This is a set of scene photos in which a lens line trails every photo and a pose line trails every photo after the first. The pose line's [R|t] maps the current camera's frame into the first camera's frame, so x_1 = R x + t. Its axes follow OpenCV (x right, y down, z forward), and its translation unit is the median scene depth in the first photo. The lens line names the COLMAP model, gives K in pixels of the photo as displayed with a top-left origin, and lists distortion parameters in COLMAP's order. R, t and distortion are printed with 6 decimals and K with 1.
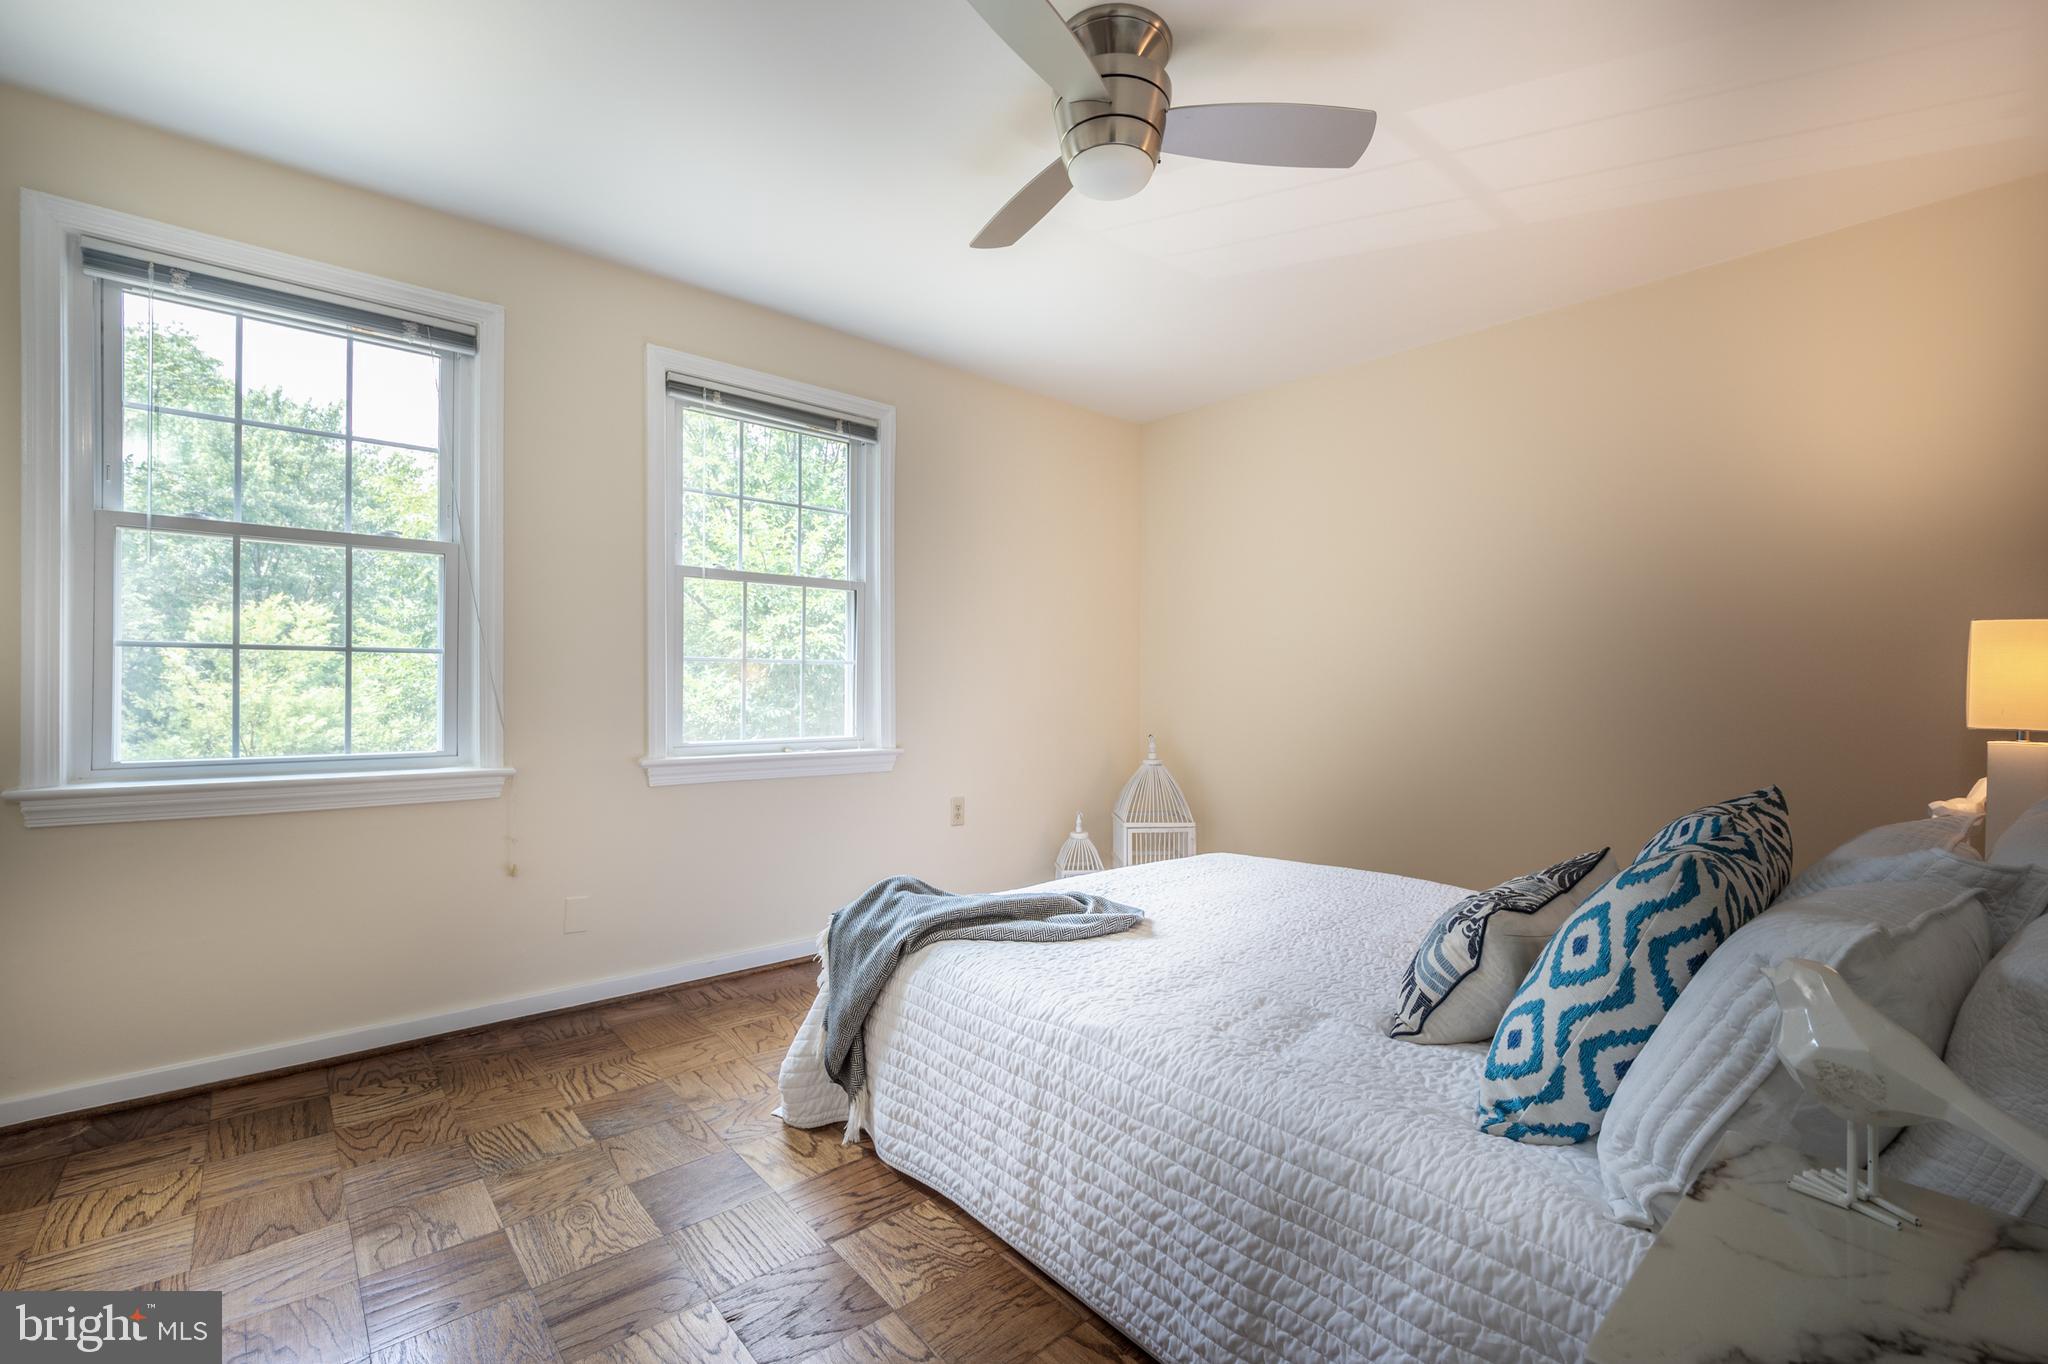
lens RADIAL K [[868.5, 0, 1017.3], [0, 868.5, 685.1], [0, 0, 1]] dist [0.001322, -0.000332]
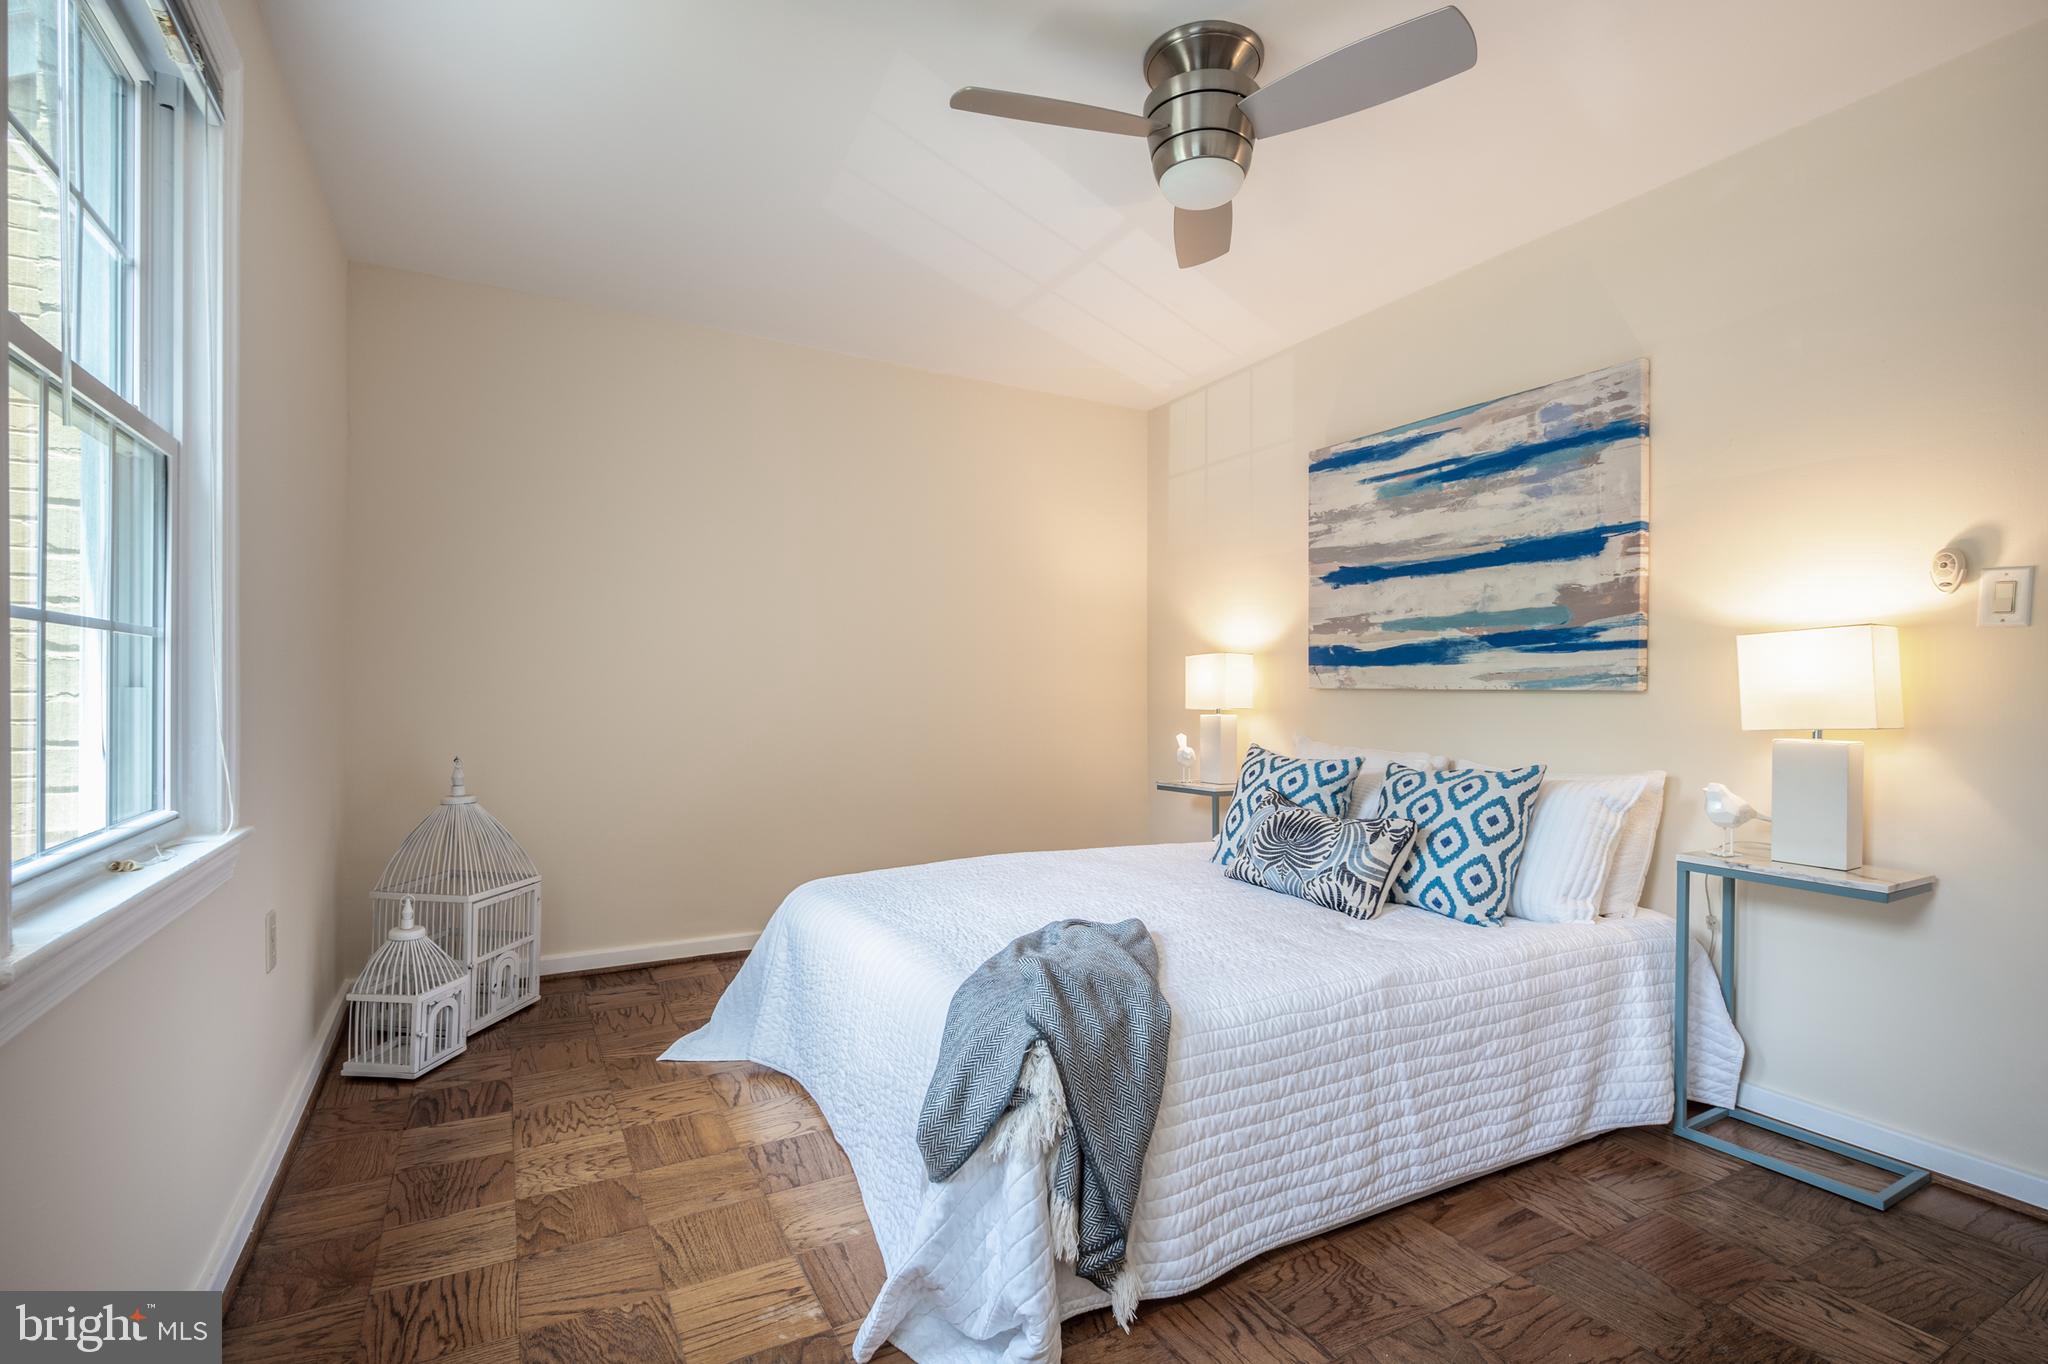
lens RADIAL K [[984.8, 0, 1024.0], [0, 984.8, 682.0], [0, 0, 1]] dist [0.002523, 0.000150]
pose [[0.191495, 0.005191, 0.981480, -1.212985], [-0.010847, 0.999936, -0.003172, 0.003908], [-0.981434, -0.010039, 0.191539, 1.129083]]
